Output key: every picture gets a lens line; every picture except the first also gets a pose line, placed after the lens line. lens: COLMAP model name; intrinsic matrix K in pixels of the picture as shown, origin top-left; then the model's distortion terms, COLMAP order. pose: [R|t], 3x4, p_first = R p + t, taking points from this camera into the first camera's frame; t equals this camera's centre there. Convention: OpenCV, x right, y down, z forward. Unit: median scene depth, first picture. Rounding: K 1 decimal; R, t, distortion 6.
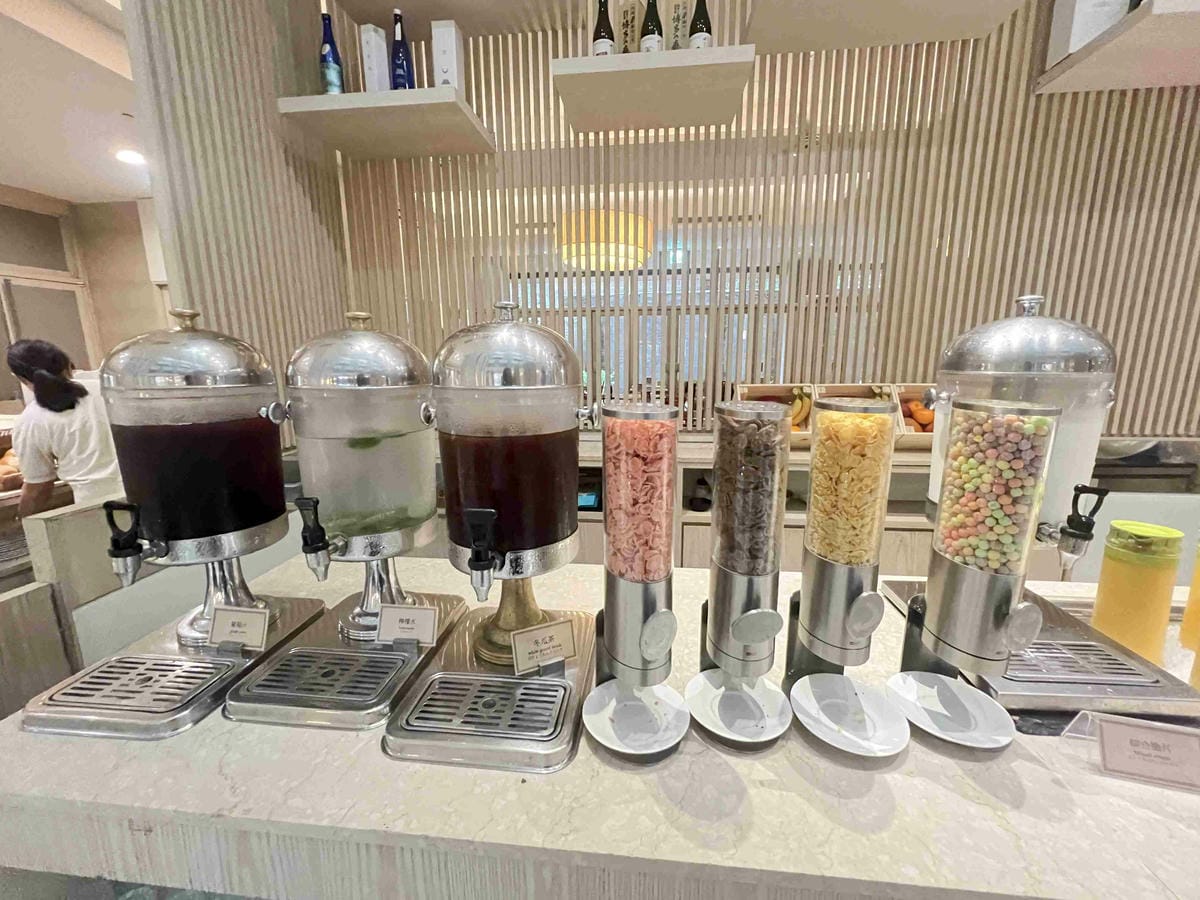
lens RADIAL K [[486.0, 0, 600.0], [0, 486.0, 450.0], [0, 0, 1]] dist [0.000274, 0.000032]
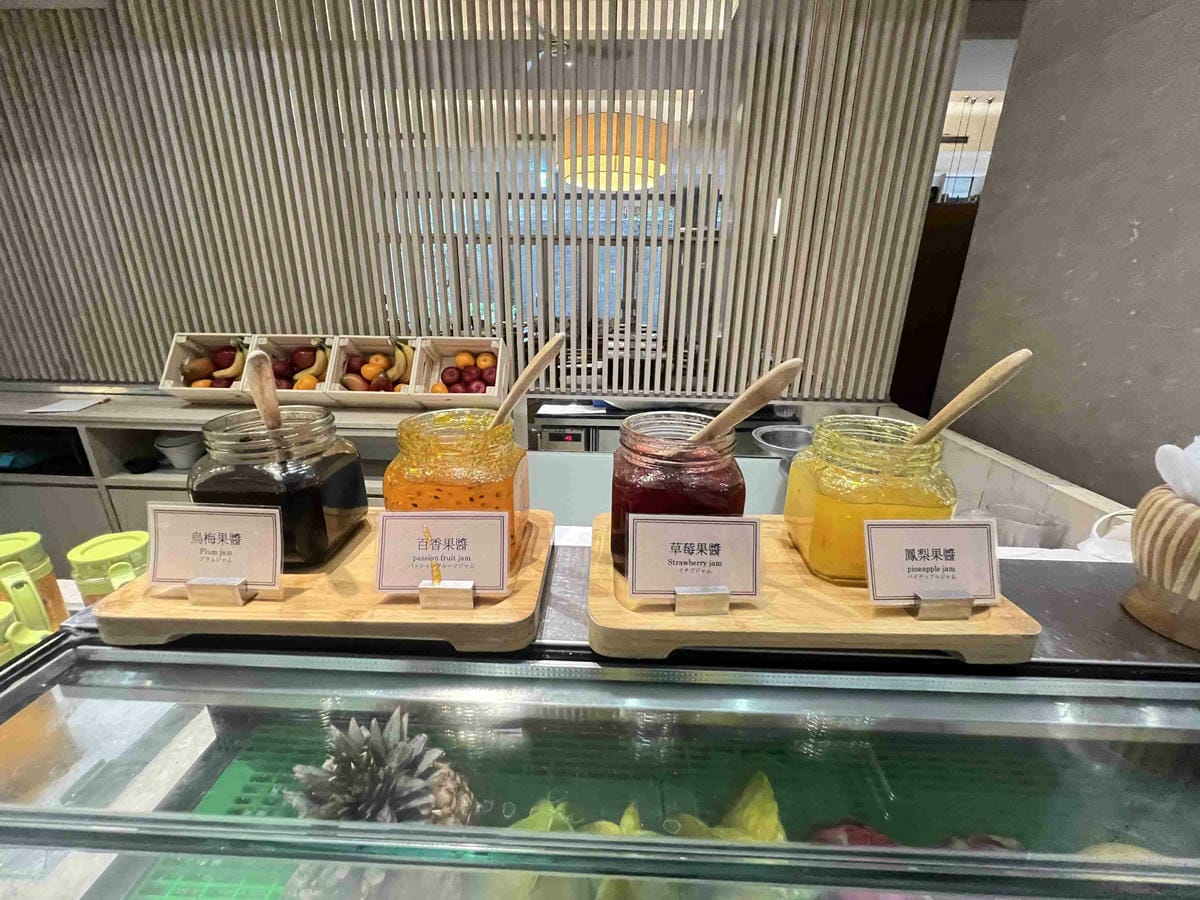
lens RADIAL K [[478.9, 0, 631.2], [0, 478.9, 463.7], [0, 0, 1]] dist [0.000494, 0.000088]
pose [[0.996654, -0.002825, 0.081688, 0.149315], [-0.010266, 0.987161, 0.159397, -0.006357], [-0.081090, -0.159703, 0.983829, 0.002101]]
